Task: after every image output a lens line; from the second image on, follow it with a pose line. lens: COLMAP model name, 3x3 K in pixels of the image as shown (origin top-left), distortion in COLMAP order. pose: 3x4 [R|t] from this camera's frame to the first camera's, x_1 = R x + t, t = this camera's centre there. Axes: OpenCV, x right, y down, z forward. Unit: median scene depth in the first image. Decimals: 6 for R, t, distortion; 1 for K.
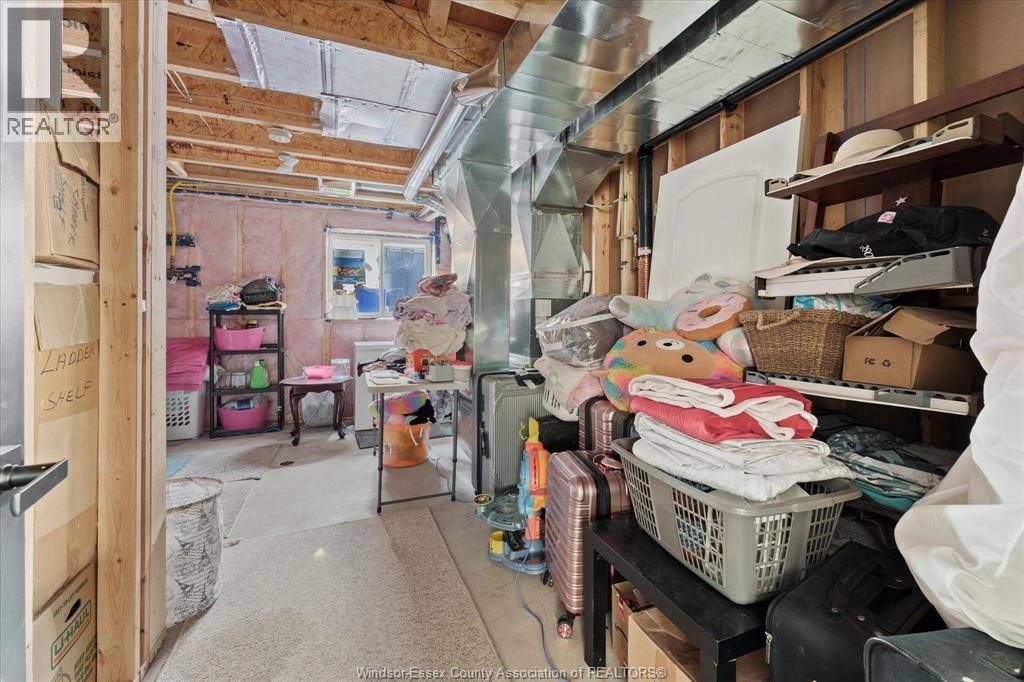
lens RADIAL K [[406.9, 0, 510.7], [0, 406.9, 327.7], [0, 0, 1]] dist [-0.000355, -0.000050]
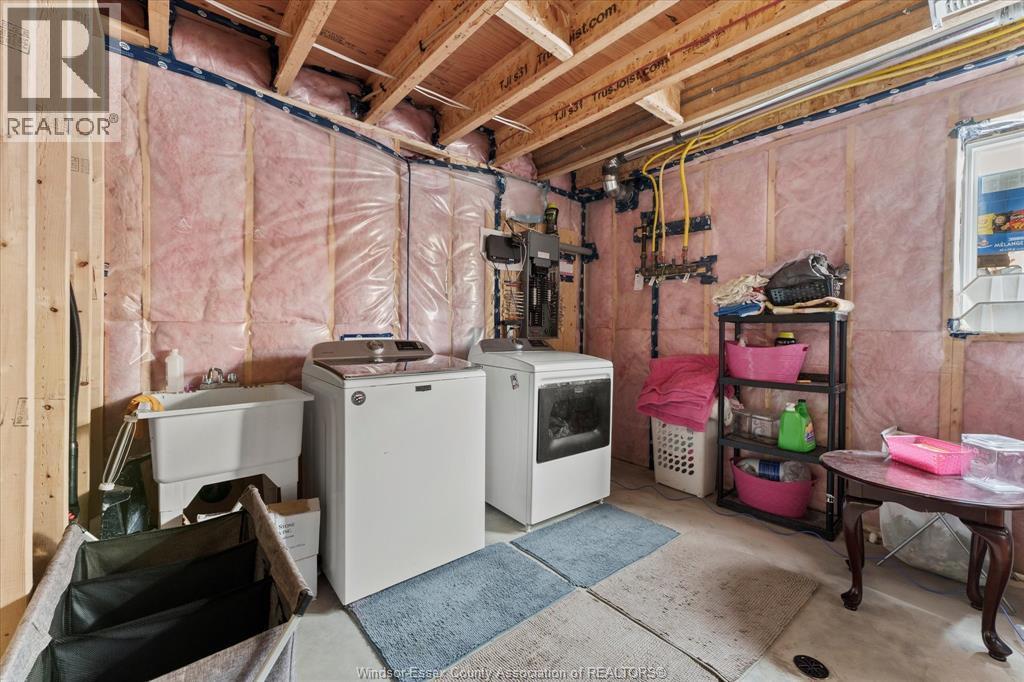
lens RADIAL K [[406.9, 0, 510.7], [0, 406.9, 327.7], [0, 0, 1]] dist [-0.000355, -0.000050]
pose [[0.291643, 0.004431, -0.956517, -0.182312], [-0.029687, 0.999549, -0.004422, -0.009848], [0.956066, 0.029686, 0.291643, 0.440195]]
